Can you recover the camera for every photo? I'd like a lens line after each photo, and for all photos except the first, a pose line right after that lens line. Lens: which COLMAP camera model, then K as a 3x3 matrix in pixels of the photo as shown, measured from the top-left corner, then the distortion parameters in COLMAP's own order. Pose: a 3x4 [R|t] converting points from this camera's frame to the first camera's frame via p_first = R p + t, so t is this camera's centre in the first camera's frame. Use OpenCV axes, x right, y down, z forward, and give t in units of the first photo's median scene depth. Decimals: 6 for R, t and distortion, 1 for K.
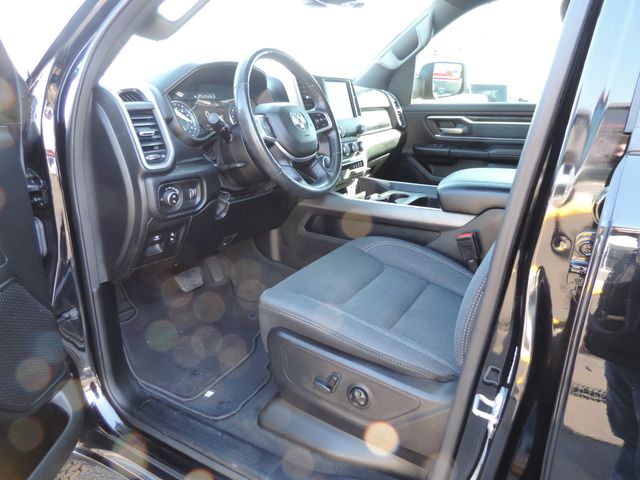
lens RADIAL K [[437.2, 0, 320.0], [0, 437.2, 240.0], [0, 0, 1]] dist [-0.036443, -0.000619]
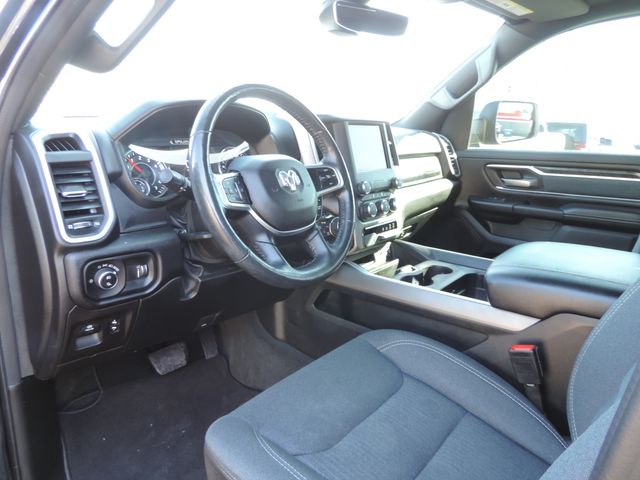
lens RADIAL K [[447.7, 0, 320.0], [0, 447.7, 240.0], [0, 0, 1]] dist [-0.028532, 0.001250]
pose [[0.989703, 0.055198, -0.132068, 0.093570], [-0.065325, 0.995145, -0.073619, -0.104609], [0.127363, 0.081488, 0.988503, 0.232028]]
